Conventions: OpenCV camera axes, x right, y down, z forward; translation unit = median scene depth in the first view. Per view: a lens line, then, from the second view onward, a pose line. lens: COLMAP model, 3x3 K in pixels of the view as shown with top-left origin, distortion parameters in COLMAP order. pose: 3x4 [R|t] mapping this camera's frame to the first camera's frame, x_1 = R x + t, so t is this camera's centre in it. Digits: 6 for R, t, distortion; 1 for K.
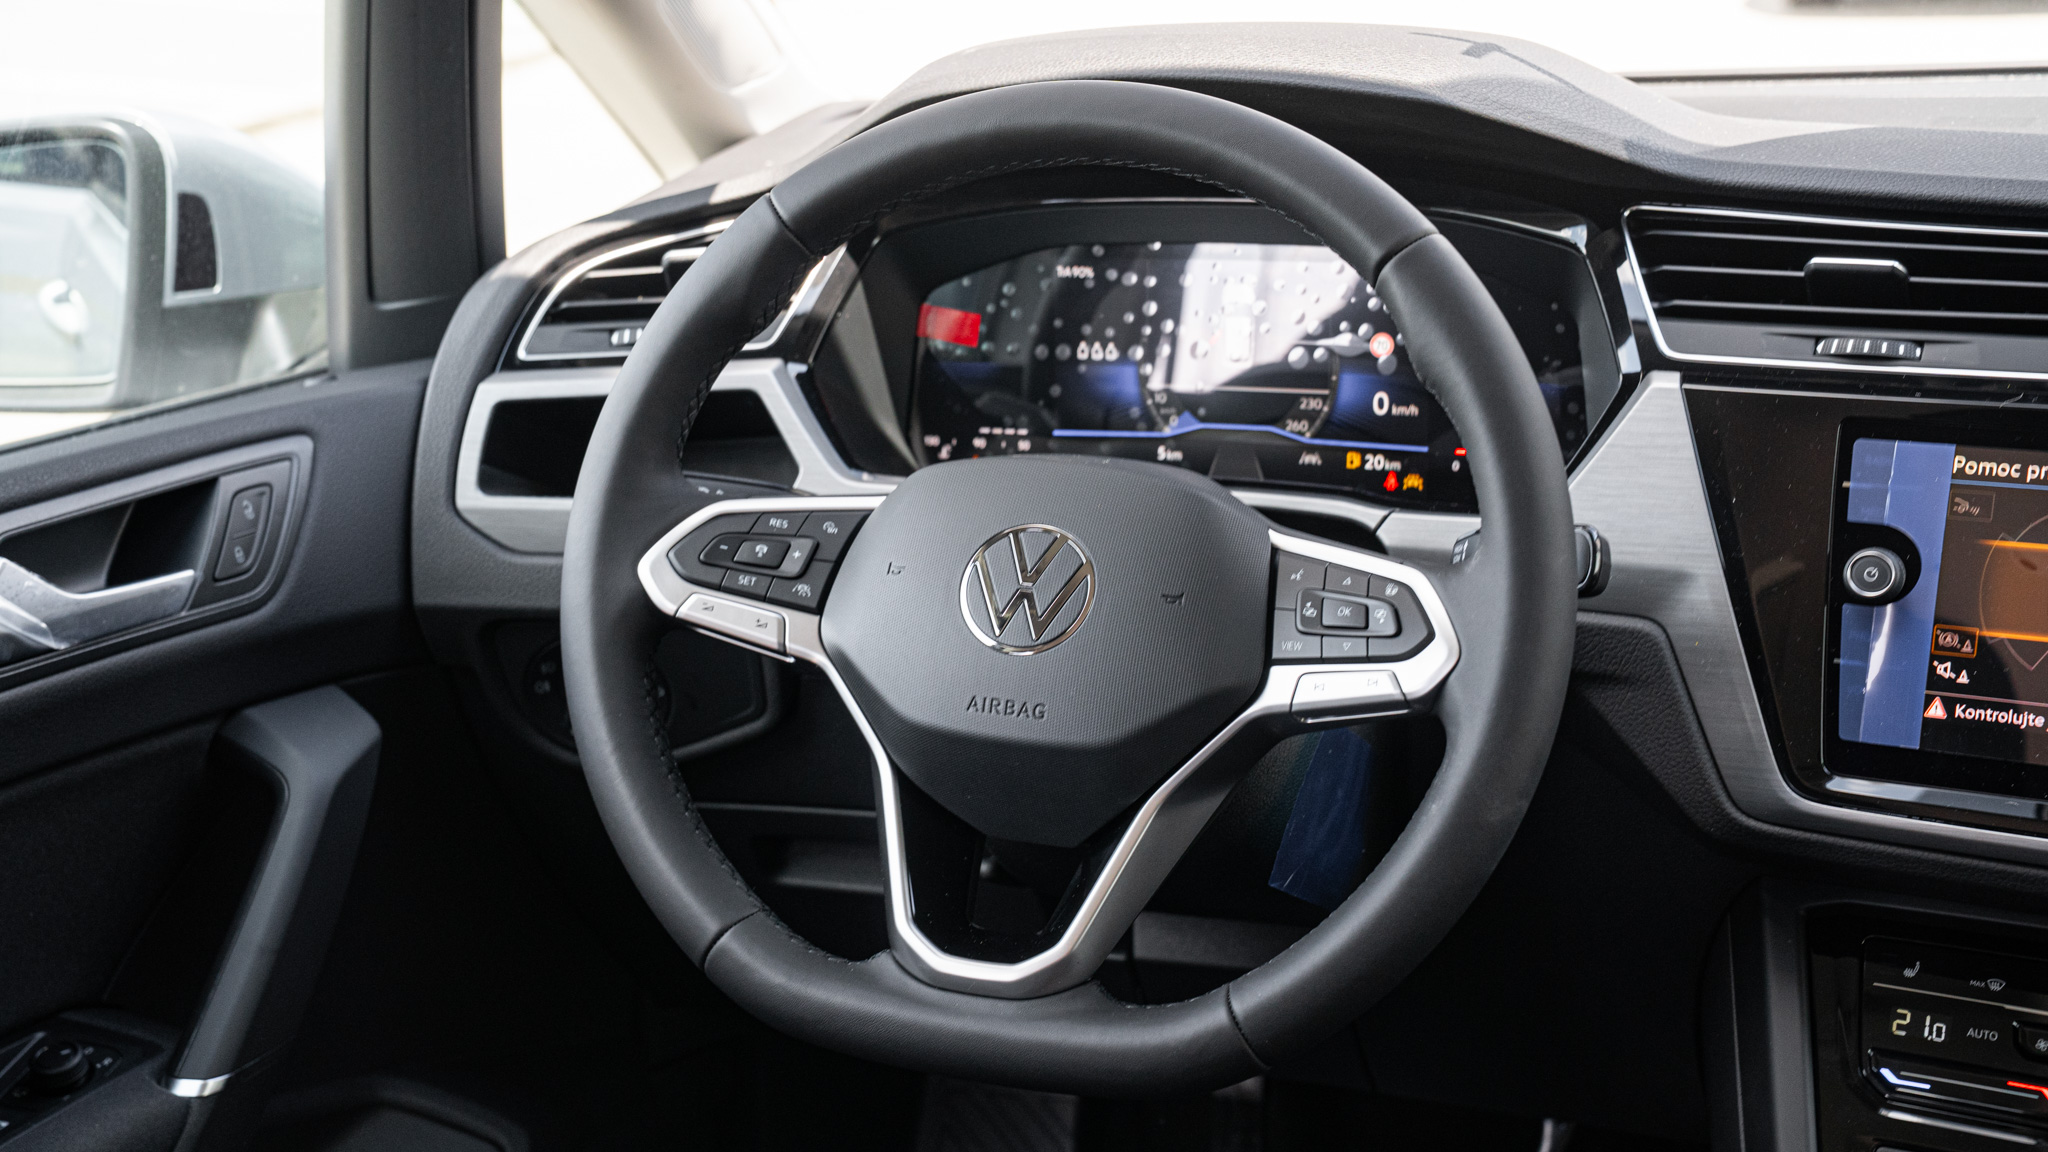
lens RADIAL K [[2841.4, 0, 988.0], [0, 2841.4, 564.2], [0, 0, 1]] dist [0.182352, 0.000000]
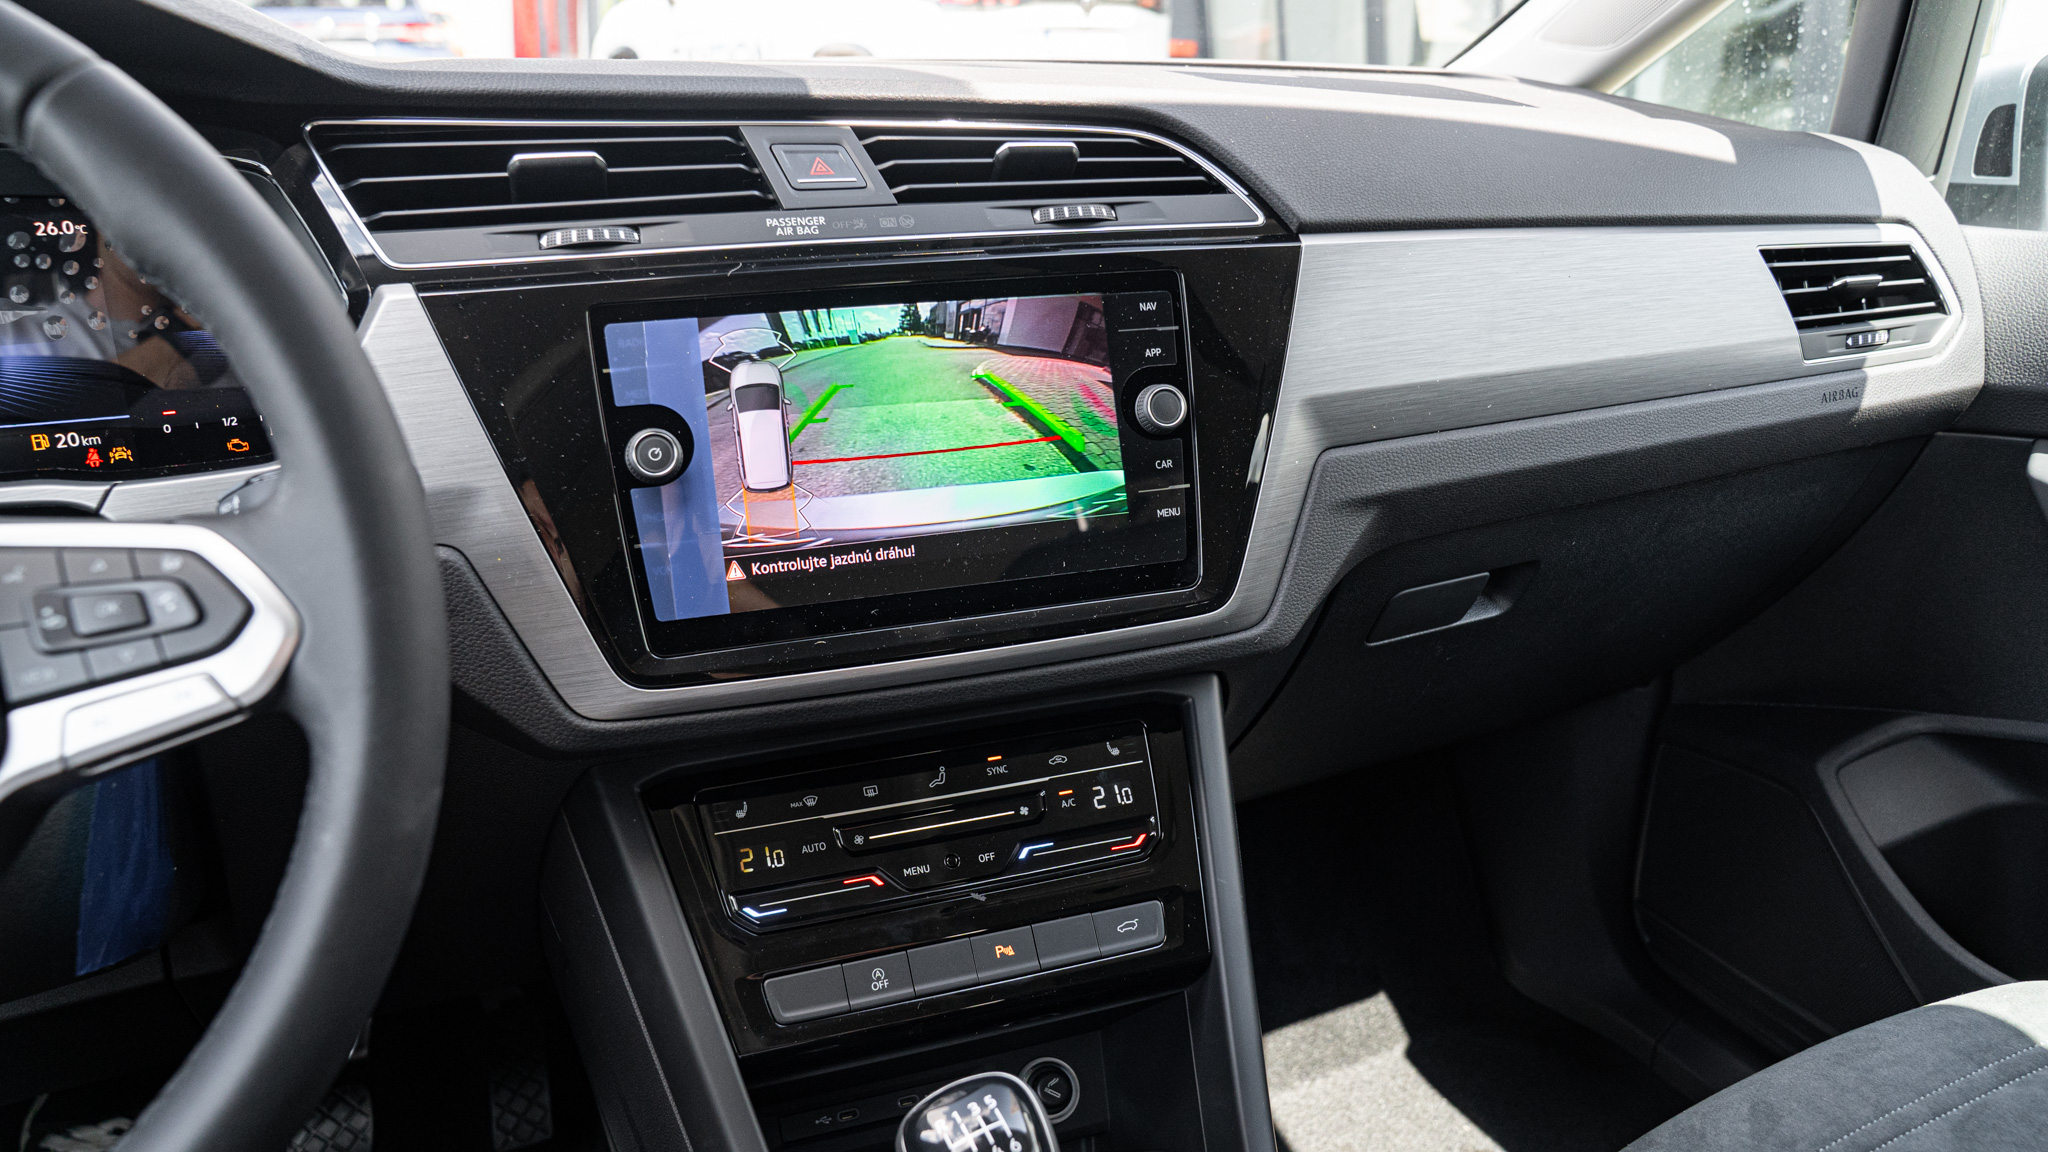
lens RADIAL K [[1445.8, 0, 1043.3], [0, 1445.8, 579.0], [0, 0, 1]] dist [-0.122804, 0.083204]
pose [[0.695709, -0.225064, 0.682155, 0.045556], [0.176385, 0.974098, 0.141496, -0.000400], [-0.696331, 0.021881, 0.717387, 0.522750]]
